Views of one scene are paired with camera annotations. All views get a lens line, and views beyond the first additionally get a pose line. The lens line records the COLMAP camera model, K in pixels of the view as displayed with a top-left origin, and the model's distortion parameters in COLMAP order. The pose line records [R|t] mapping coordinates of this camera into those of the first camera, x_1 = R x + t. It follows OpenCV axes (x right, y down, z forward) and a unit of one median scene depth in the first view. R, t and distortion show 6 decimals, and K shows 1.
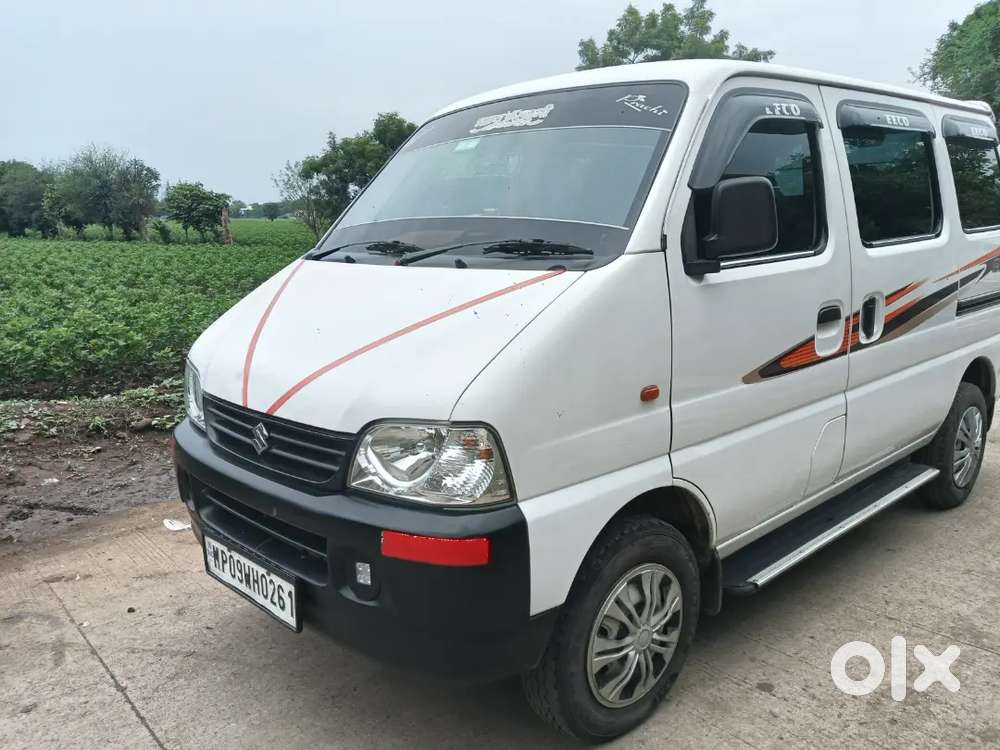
lens RADIAL K [[783.6, 0, 474.6], [0, 783.6, 373.5], [0, 0, 1]] dist [0.012870, -0.001325]
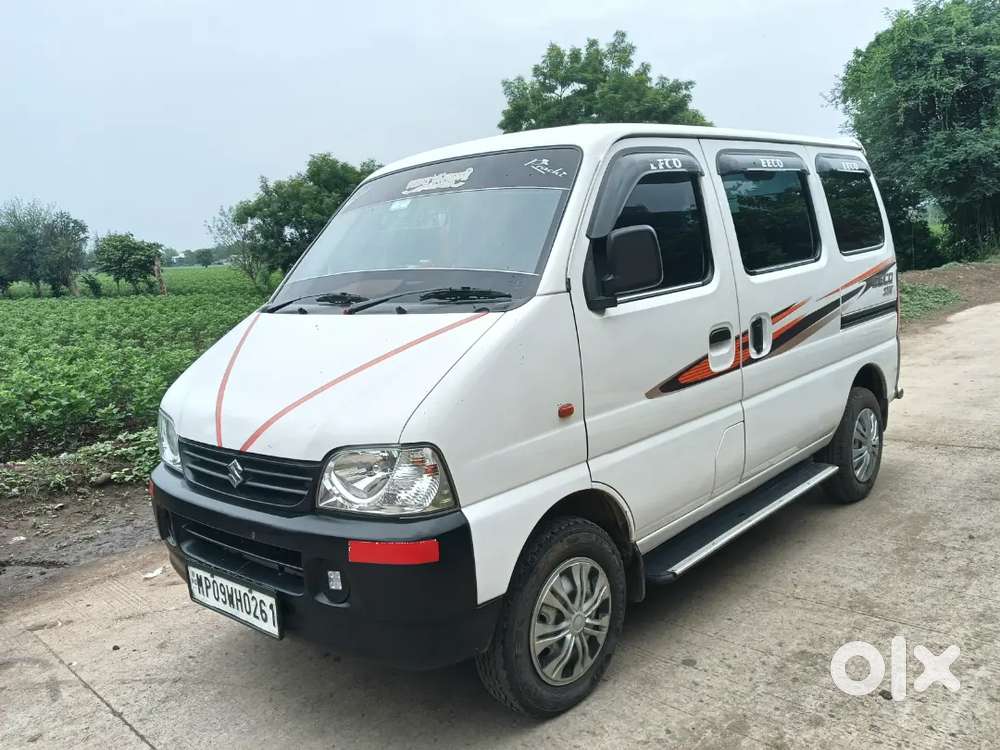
lens RADIAL K [[799.4, 0, 471.8], [0, 799.4, 369.4], [0, 0, 1]] dist [-0.007352, -0.003292]
pose [[0.996143, -0.062226, 0.061856, 0.006313], [0.065249, 0.996708, -0.048127, 0.008568], [-0.058657, 0.051977, 0.996924, -0.153035]]
